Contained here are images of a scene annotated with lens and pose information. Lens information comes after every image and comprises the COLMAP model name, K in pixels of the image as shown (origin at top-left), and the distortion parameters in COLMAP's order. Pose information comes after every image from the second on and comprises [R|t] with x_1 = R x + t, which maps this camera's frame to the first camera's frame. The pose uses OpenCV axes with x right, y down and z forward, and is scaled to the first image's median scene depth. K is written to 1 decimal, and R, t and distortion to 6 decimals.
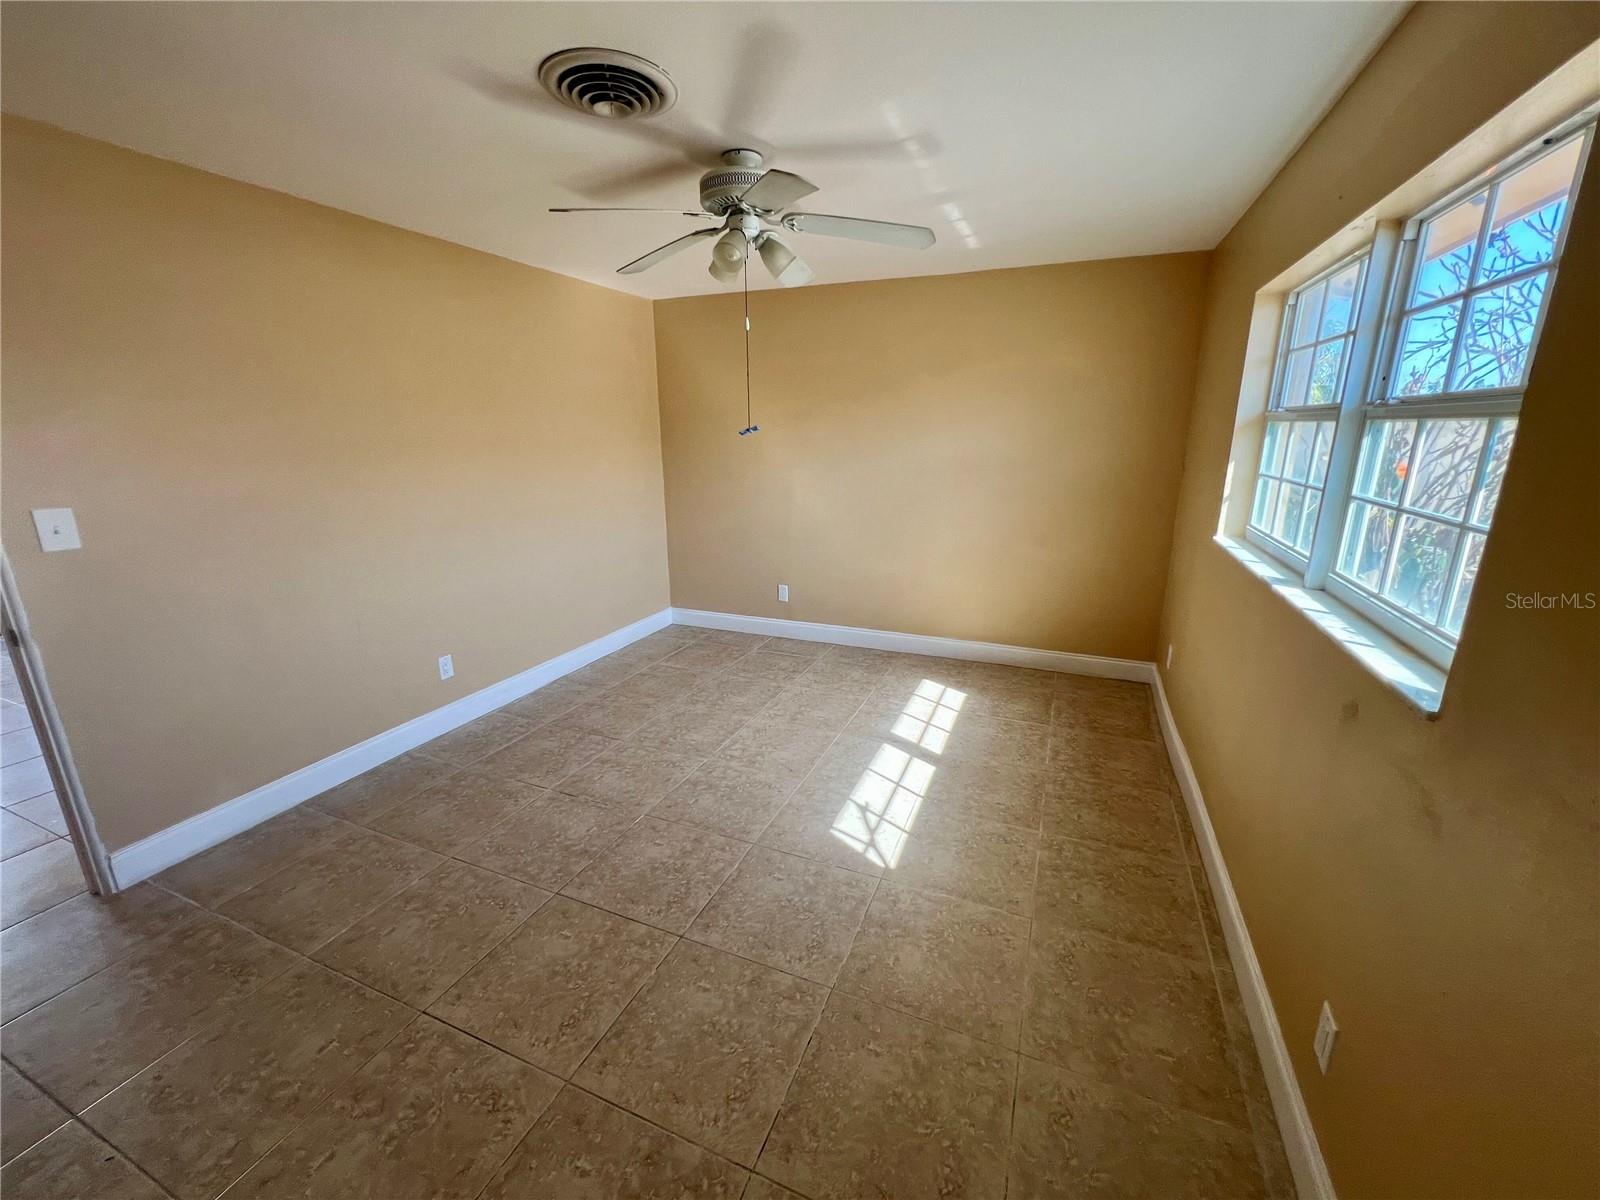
lens RADIAL K [[645.0, 0, 797.4], [0, 645.0, 596.3], [0, 0, 1]] dist [-0.001882, 0.000535]
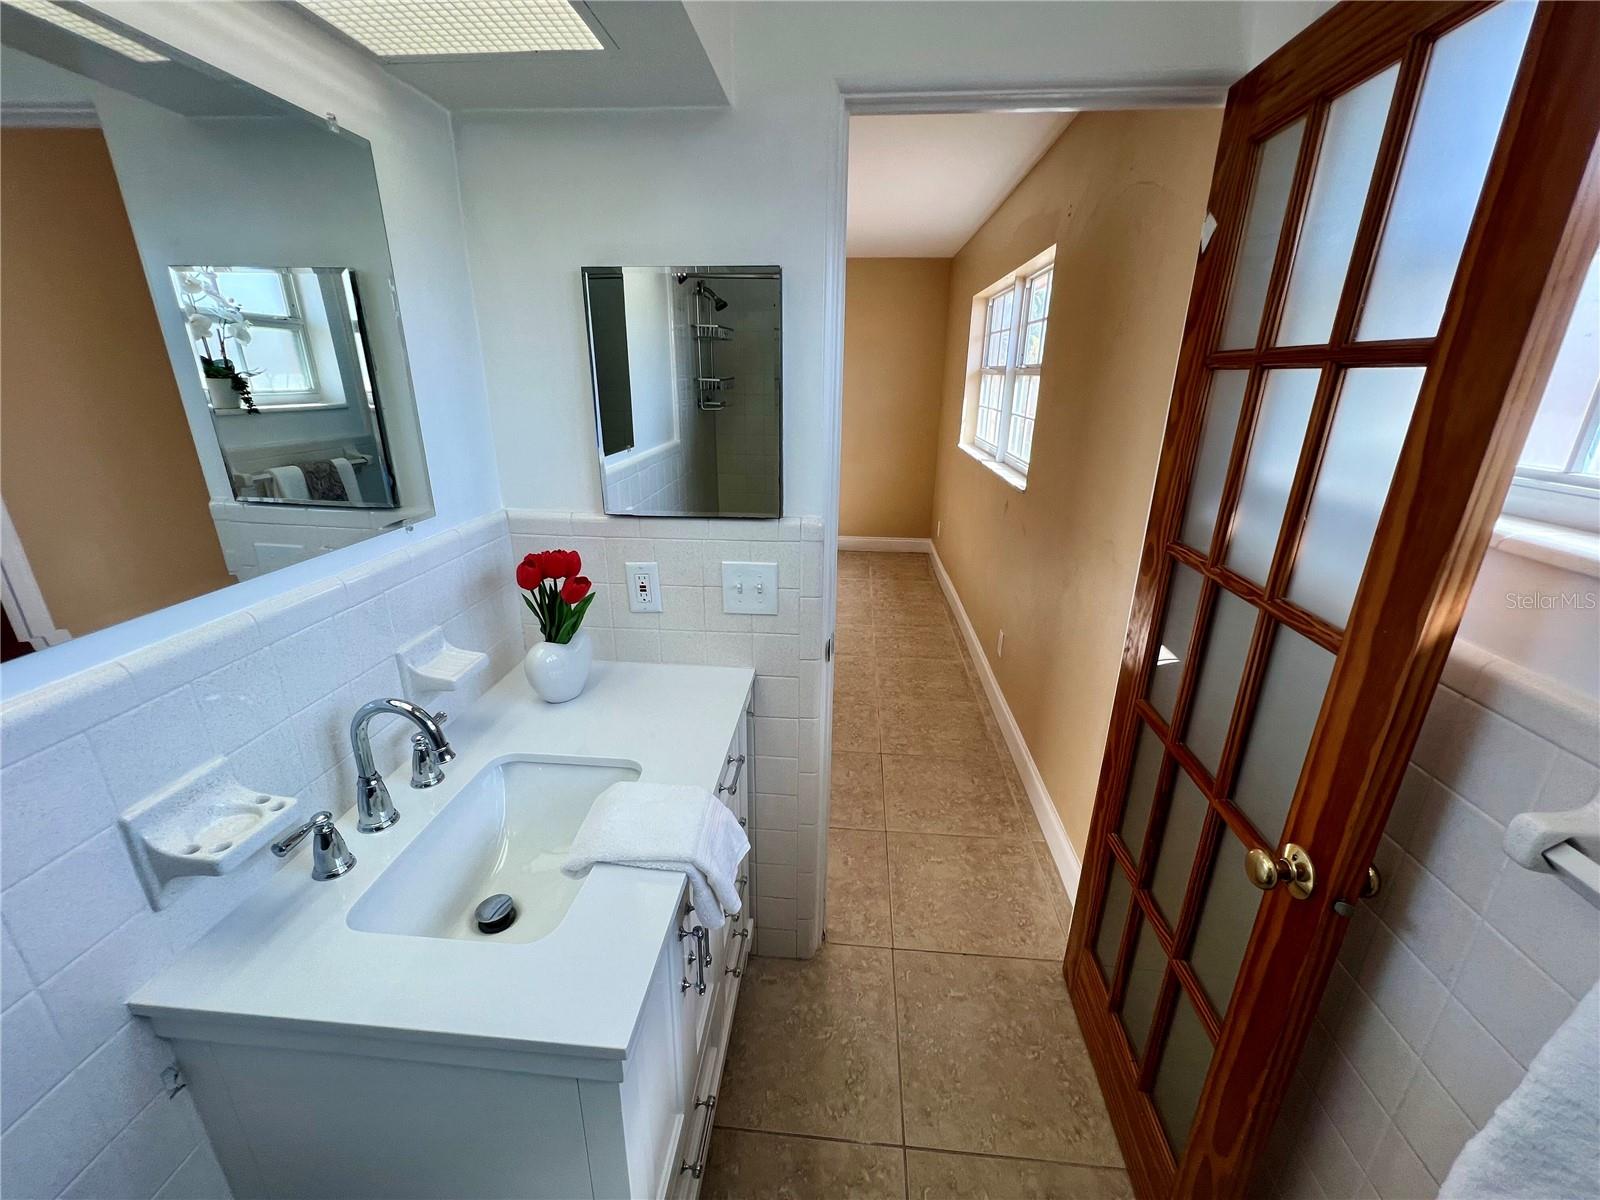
lens RADIAL K [[645.0, 0, 791.9], [0, 645.0, 598.2], [0, 0, 1]] dist [-0.001882, 0.000535]
pose [[0.954125, -0.089652, 0.285672, -0.293300], [0.065868, 0.993594, 0.091823, 0.127719], [-0.292074, -0.068794, 0.953918, -0.523008]]
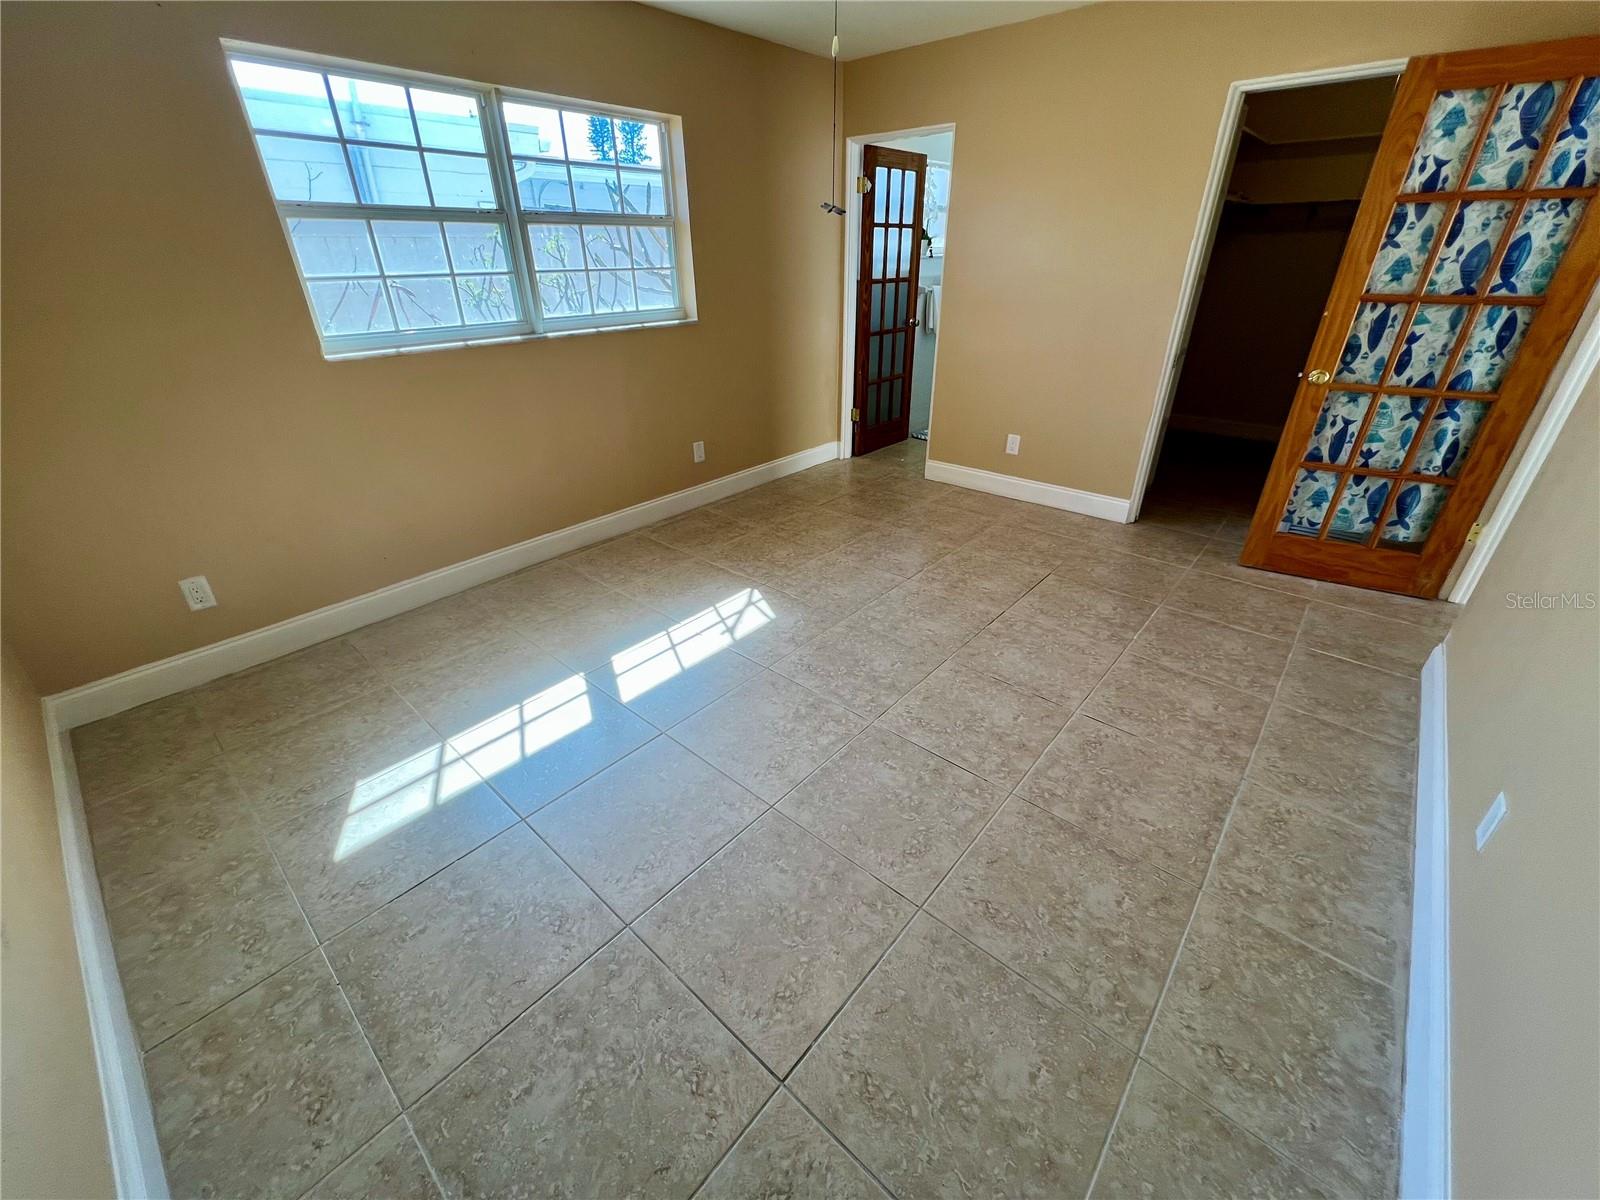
lens RADIAL K [[645.0, 0, 795.8], [0, 645.0, 591.7], [0, 0, 1]] dist [-0.001882, 0.000535]
pose [[-0.947473, -0.135473, 0.289727, -0.298839], [0.095222, 0.745300, 0.659894, -0.404455], [-0.305331, 0.652820, -0.693252, 1.736060]]
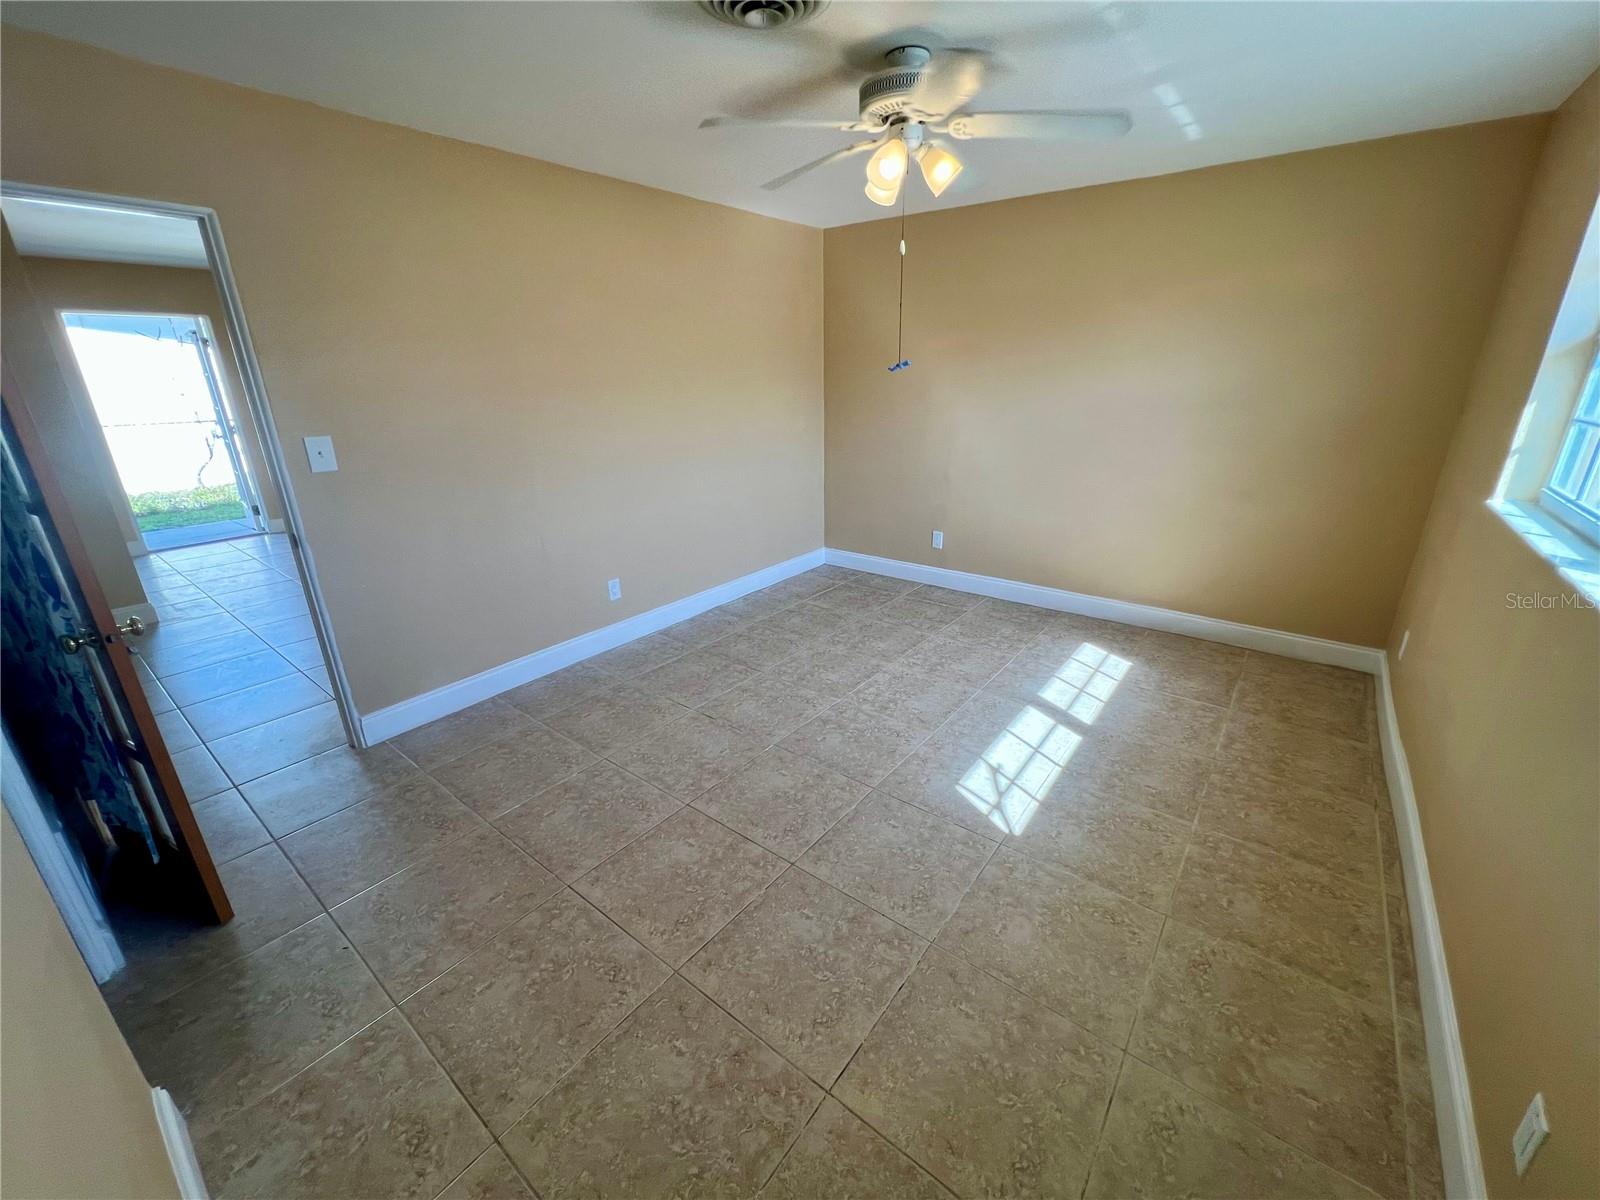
lens RADIAL K [[645.0, 0, 797.2], [0, 645.0, 596.0], [0, 0, 1]] dist [-0.001882, 0.000535]
pose [[0.964991, 0.080264, -0.249699, 0.042363], [-0.057612, 0.993640, 0.096749, -0.004298], [0.255876, -0.078976, 0.963478, 0.022696]]
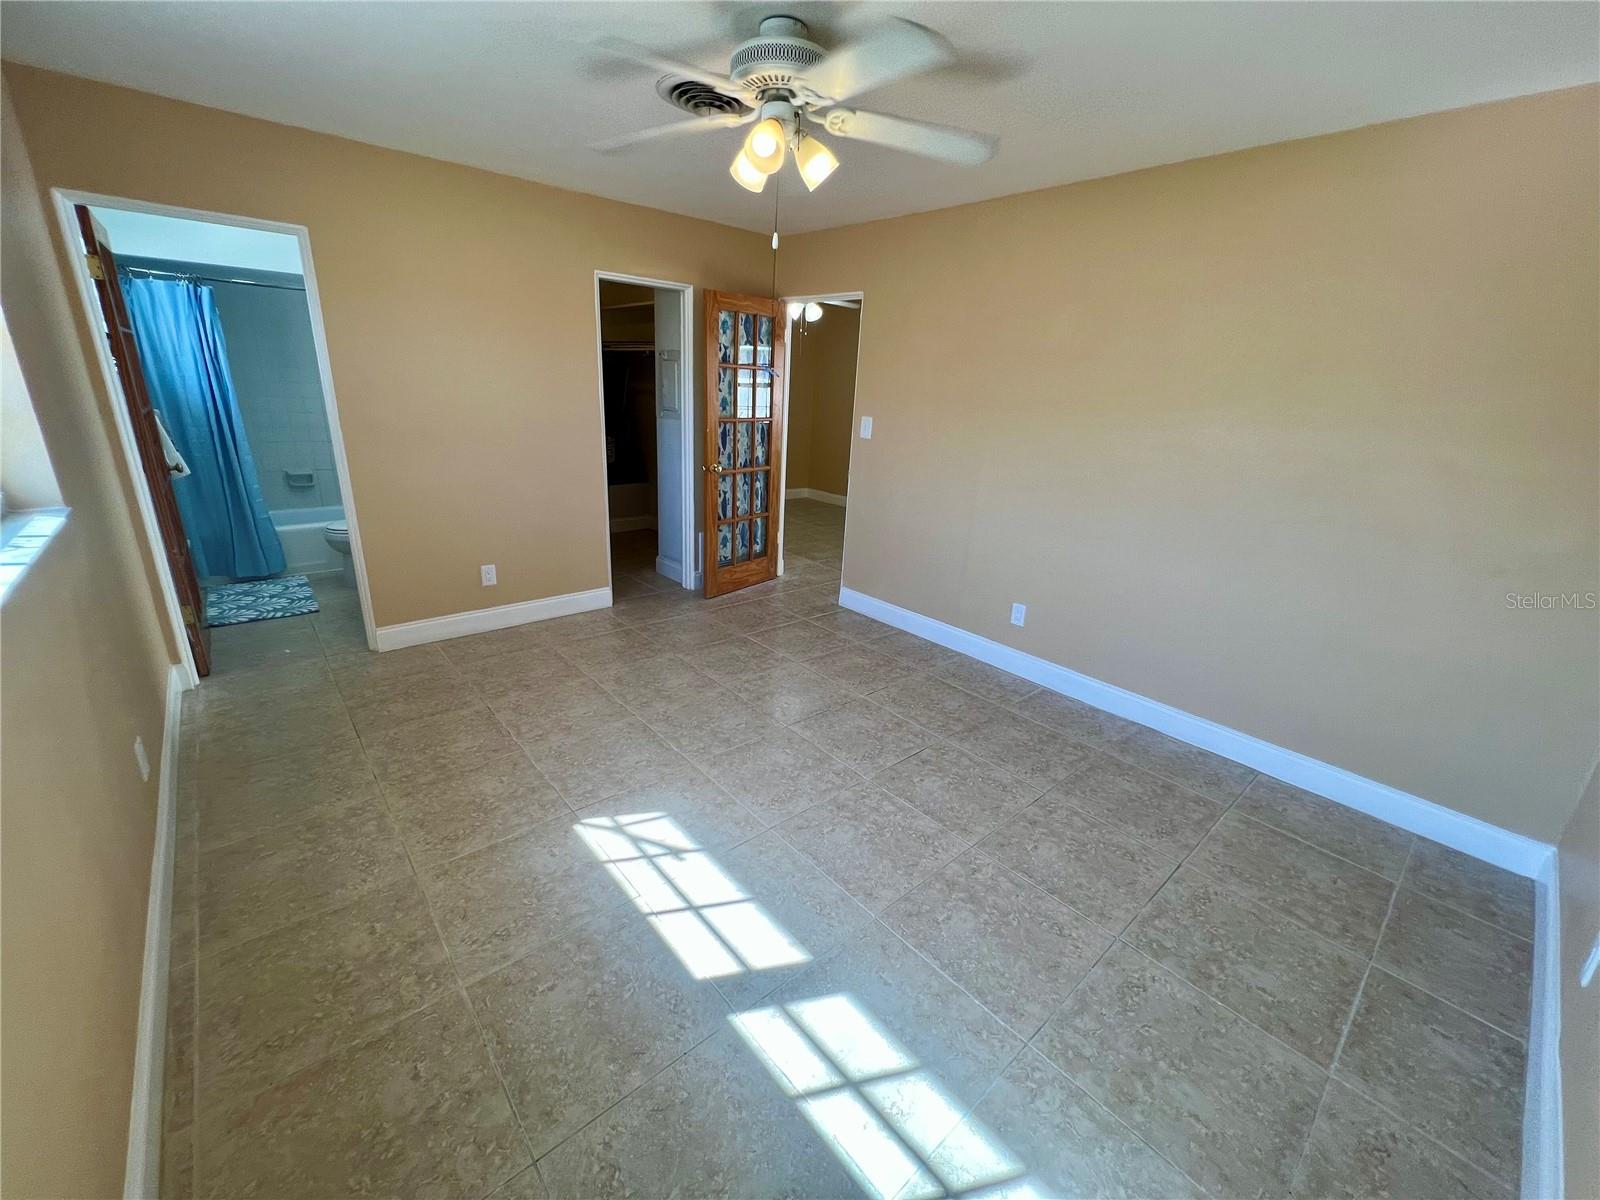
lens RADIAL K [[645.0, 0, 798.7], [0, 645.0, 594.3], [0, 0, 1]] dist [-0.001882, 0.000535]
pose [[-0.438851, 0.265951, -0.858300, 0.676084], [-0.269997, 0.872026, 0.408254, -0.334455], [0.857036, 0.410902, -0.310884, 1.322711]]
